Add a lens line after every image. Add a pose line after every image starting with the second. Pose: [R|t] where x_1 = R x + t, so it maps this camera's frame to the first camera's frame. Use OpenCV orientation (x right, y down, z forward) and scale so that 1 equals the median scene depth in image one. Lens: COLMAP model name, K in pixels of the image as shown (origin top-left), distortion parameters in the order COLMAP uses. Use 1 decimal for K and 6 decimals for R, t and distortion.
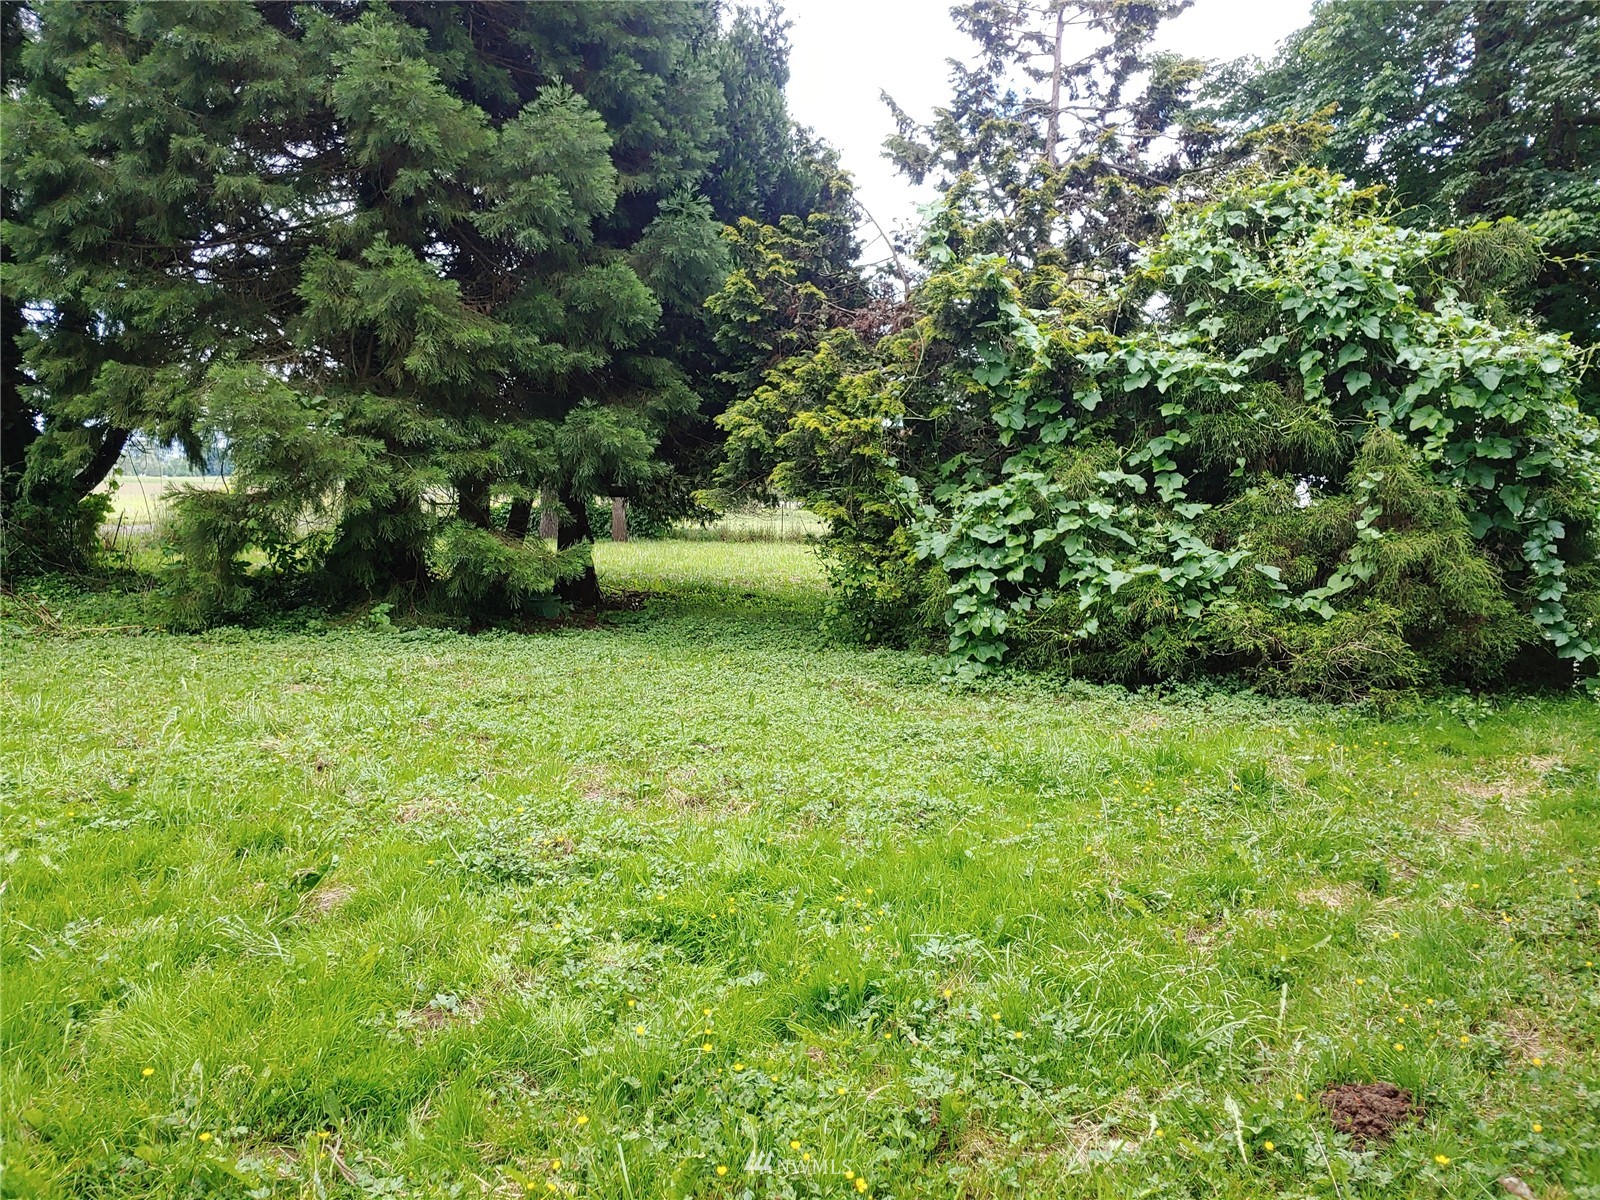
lens RADIAL K [[1228.6, 0, 803.0], [0, 1228.6, 598.7], [0, 0, 1]] dist [-0.000750, -0.019824]
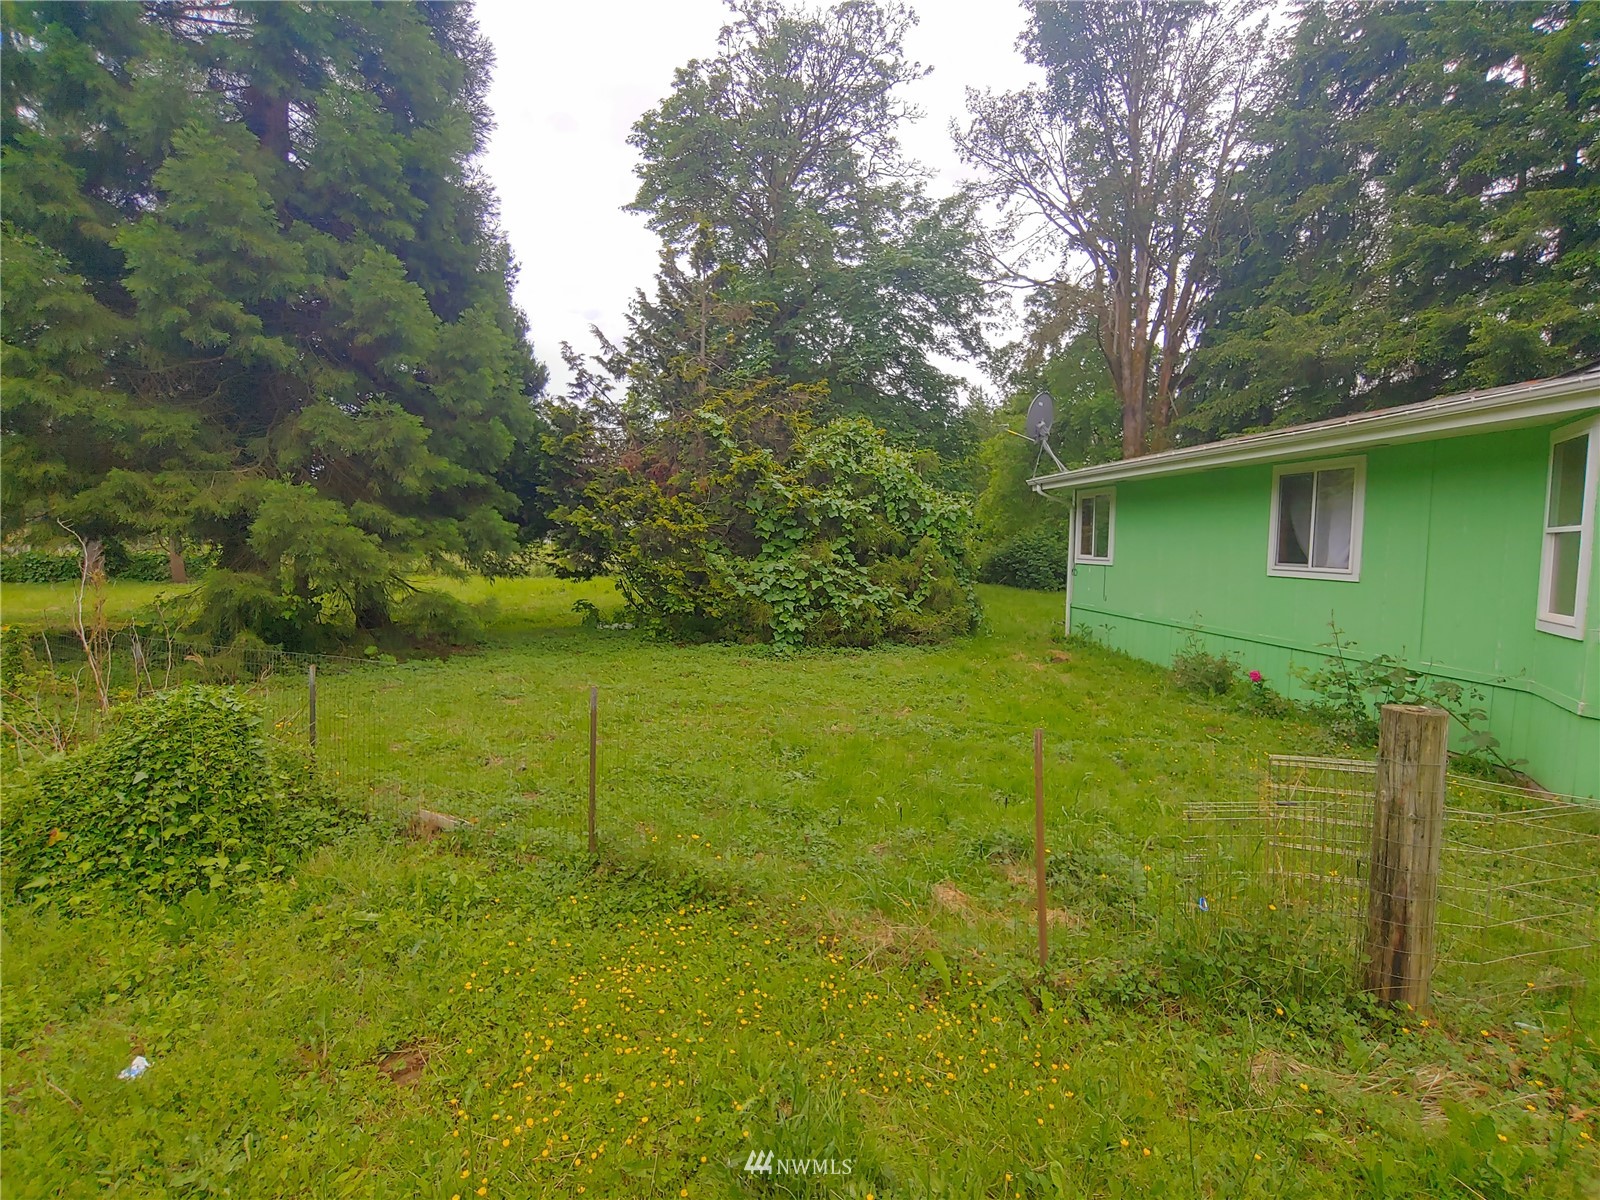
lens RADIAL K [[762.1, 0, 802.7], [0, 762.1, 587.1], [0, 0, 1]] dist [-0.019001, -0.000601]
pose [[0.743103, -0.051755, 0.667173, -0.717093], [0.053564, 0.998406, 0.017790, -0.069786], [-0.667030, 0.022517, 0.744690, 0.001274]]
